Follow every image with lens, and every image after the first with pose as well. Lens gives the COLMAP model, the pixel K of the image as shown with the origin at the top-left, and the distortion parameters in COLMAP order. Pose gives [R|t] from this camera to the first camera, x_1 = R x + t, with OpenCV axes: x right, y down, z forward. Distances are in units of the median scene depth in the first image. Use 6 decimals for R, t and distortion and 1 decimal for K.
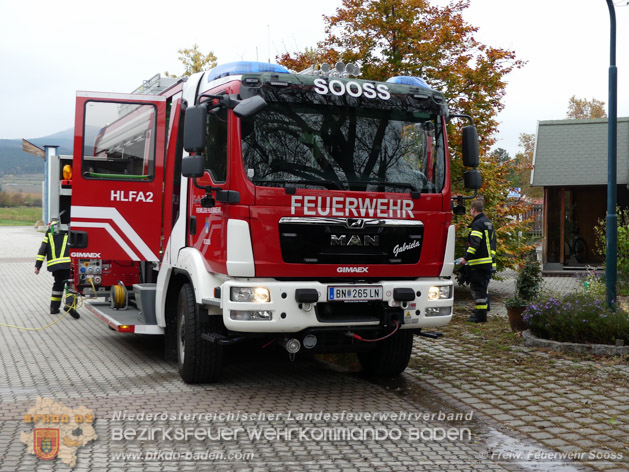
lens RADIAL K [[850.0, 0, 315.2], [0, 850.0, 235.4], [0, 0, 1]] dist [-0.000178, 0.000000]
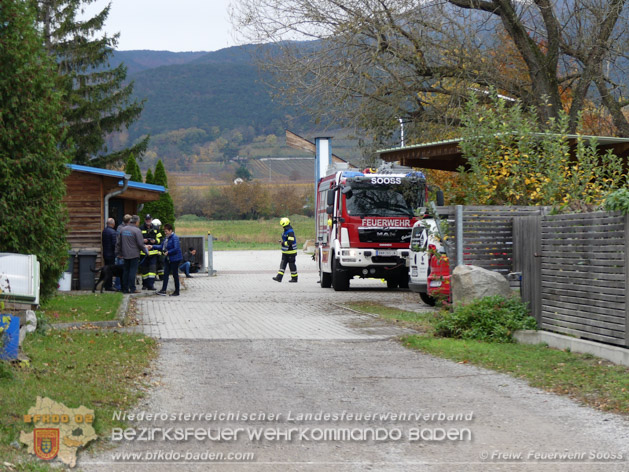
lens RADIAL K [[2400.7, 0, 314.5], [0, 2400.7, 236.0], [0, 0, 1]] dist [0.028107, 0.000000]
pose [[0.947234, -0.016241, -0.320131, 2.409989], [0.009244, 0.999684, -0.023365, 0.197637], [0.320409, 0.019173, 0.947085, -6.737176]]
